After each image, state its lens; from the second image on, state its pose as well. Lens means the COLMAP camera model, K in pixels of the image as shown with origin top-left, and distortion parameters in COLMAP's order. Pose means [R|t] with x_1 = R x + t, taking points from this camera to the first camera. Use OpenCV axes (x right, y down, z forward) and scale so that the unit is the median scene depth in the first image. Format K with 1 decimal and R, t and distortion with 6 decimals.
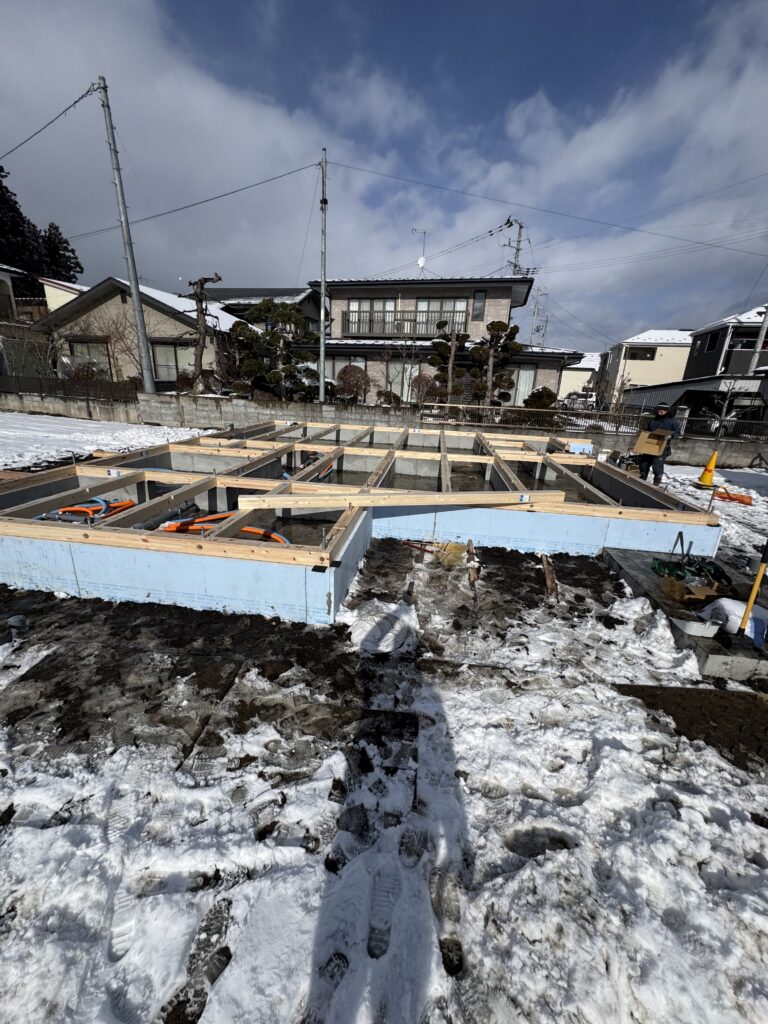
lens RADIAL K [[408.8, 0, 380.4], [0, 408.8, 514.0], [0, 0, 1]] dist [0.001371, -0.000375]
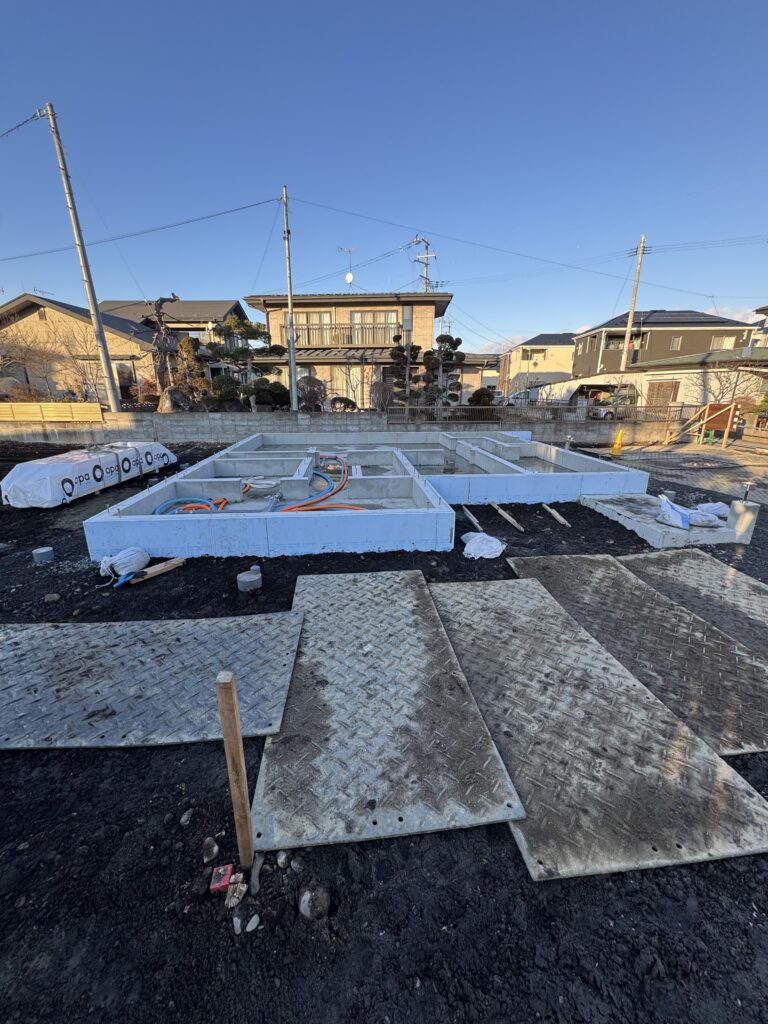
lens RADIAL K [[408.8, 0, 377.1], [0, 408.8, 516.8], [0, 0, 1]] dist [0.001371, -0.000375]
pose [[0.976486, -0.106694, 0.187328, -0.121167], [0.108051, 0.994141, 0.002979, 0.020521], [-0.186548, 0.017332, 0.982293, -0.080733]]
